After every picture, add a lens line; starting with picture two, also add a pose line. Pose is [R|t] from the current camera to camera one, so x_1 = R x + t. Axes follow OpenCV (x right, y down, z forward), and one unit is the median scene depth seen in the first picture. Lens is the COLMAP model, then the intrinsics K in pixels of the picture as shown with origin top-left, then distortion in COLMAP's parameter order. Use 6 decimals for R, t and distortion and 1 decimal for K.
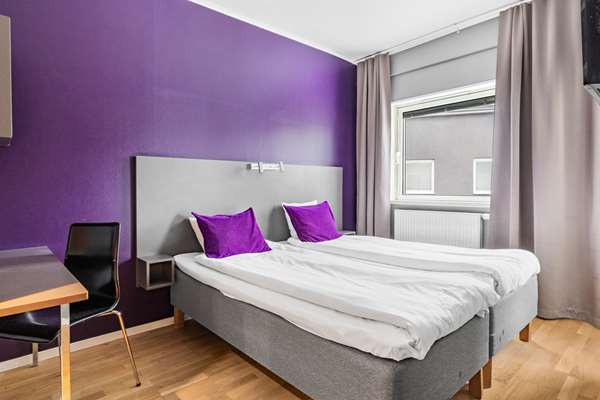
lens RADIAL K [[339.7, 0, 300.0], [0, 339.7, 200.0], [0, 0, 1]] dist [-0.004771, -0.001591]
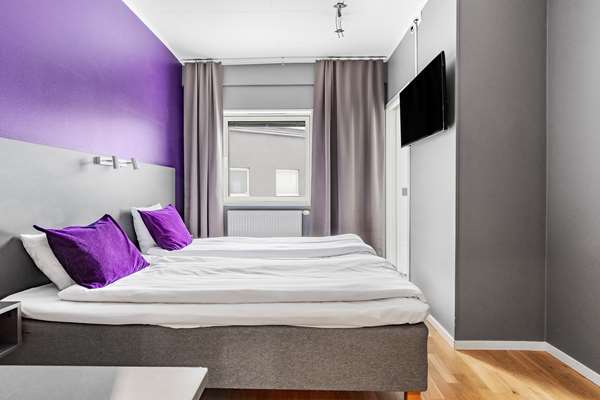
lens RADIAL K [[309.2, 0, 300.0], [0, 309.2, 200.0], [0, 0, 1]] dist [-0.002427, 0.000061]
pose [[0.682763, -0.015262, 0.730481, -0.332759], [0.022638, 0.999744, -0.000272, 0.000052], [-0.730289, 0.016722, 0.682933, 0.199873]]
